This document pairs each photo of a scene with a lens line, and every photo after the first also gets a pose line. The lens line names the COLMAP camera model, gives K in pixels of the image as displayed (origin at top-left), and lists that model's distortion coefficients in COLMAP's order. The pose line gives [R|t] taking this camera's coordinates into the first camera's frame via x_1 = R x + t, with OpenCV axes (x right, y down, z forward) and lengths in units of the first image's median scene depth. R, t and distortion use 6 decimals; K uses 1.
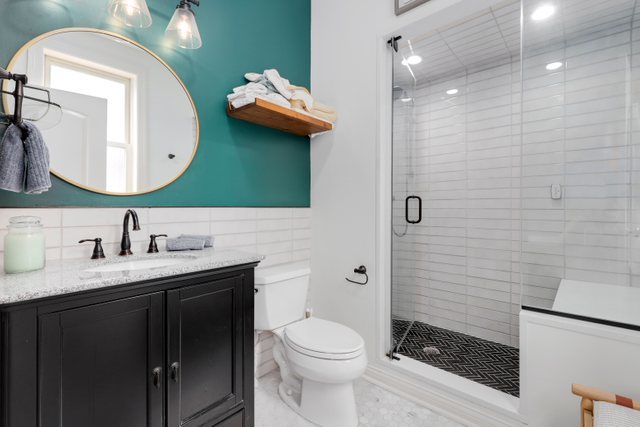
lens RADIAL K [[285.1, 0, 322.7], [0, 285.1, 210.4], [0, 0, 1]] dist [0.002440, -0.001851]
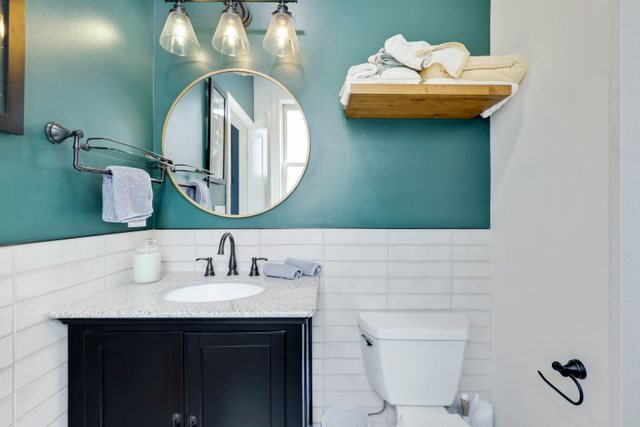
lens RADIAL K [[285.1, 0, 319.5], [0, 285.1, 212.0], [0, 0, 1]] dist [0.002440, -0.001851]
pose [[0.669085, -0.001387, -0.743185, 0.219127], [-0.006138, 0.999954, -0.007392, -0.050530], [0.743161, 0.009507, 0.669045, 0.382704]]
